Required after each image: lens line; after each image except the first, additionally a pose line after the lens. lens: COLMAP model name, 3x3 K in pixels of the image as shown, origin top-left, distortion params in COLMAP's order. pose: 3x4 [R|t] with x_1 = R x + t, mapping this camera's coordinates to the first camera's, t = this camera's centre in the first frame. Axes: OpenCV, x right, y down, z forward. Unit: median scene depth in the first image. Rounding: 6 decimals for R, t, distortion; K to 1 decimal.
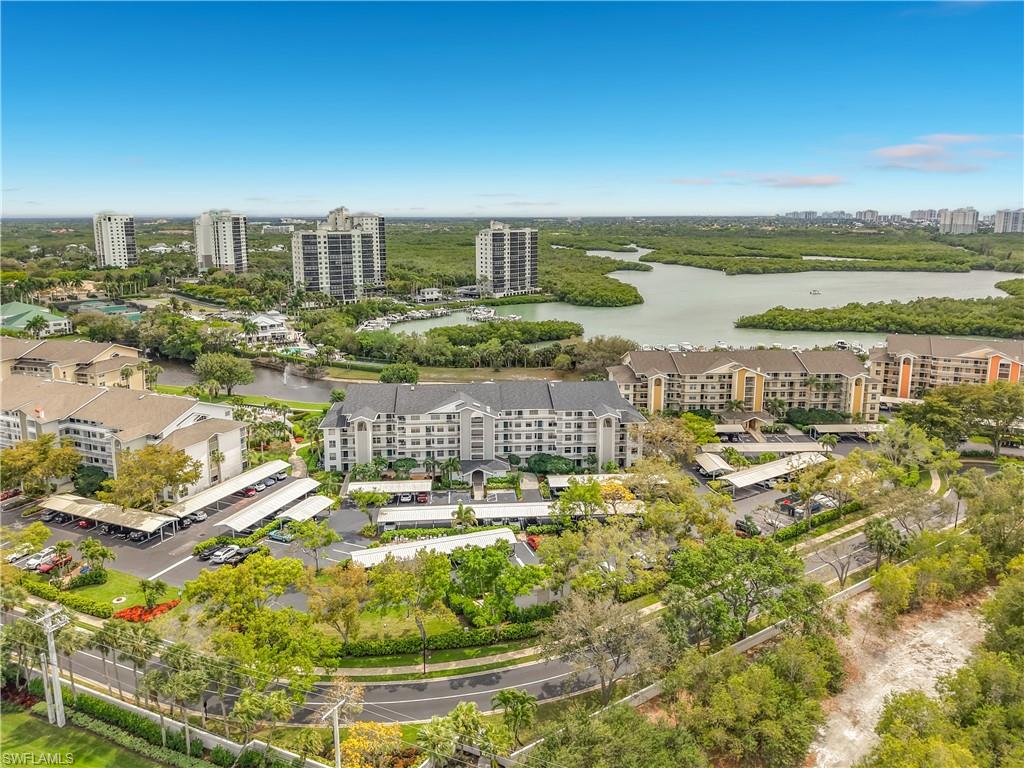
lens RADIAL K [[718.6, 0, 510.3], [0, 718.6, 386.4], [0, 0, 1]] dist [0.040627, -0.004729]
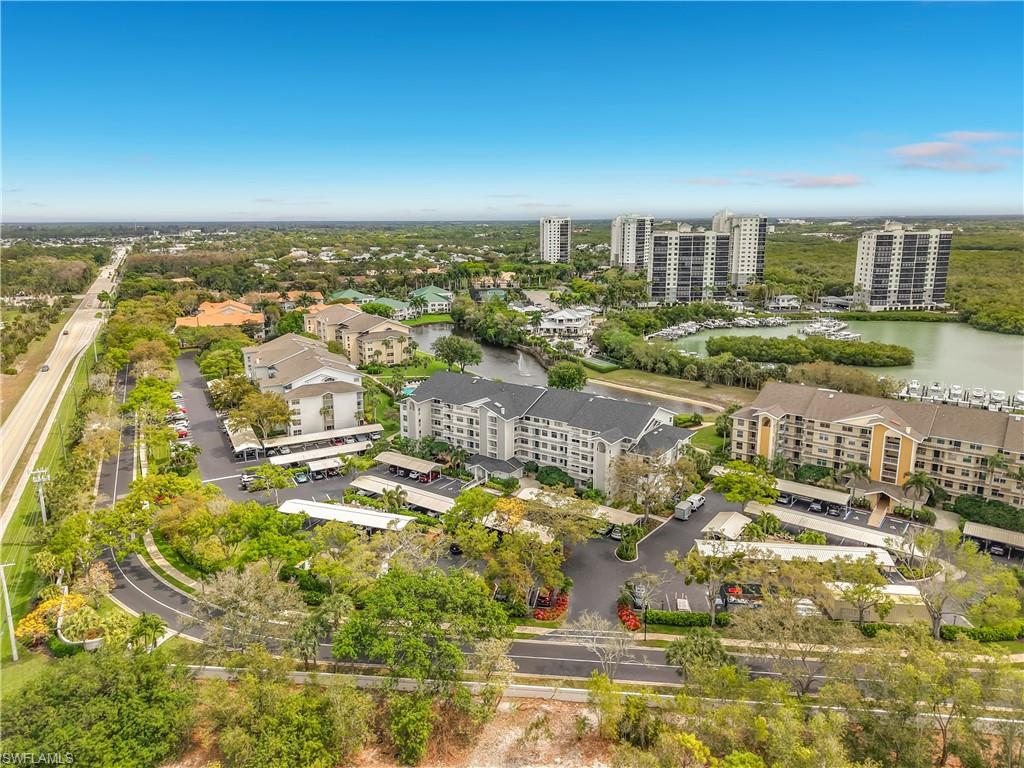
lens RADIAL K [[718.6, 0, 511.0], [0, 718.6, 380.6], [0, 0, 1]] dist [0.040627, -0.004729]
pose [[0.756238, 0.141294, -0.638859, 0.238726], [-0.144800, 0.988335, 0.047181, -0.023300], [0.638073, 0.056827, 0.767876, 0.082472]]
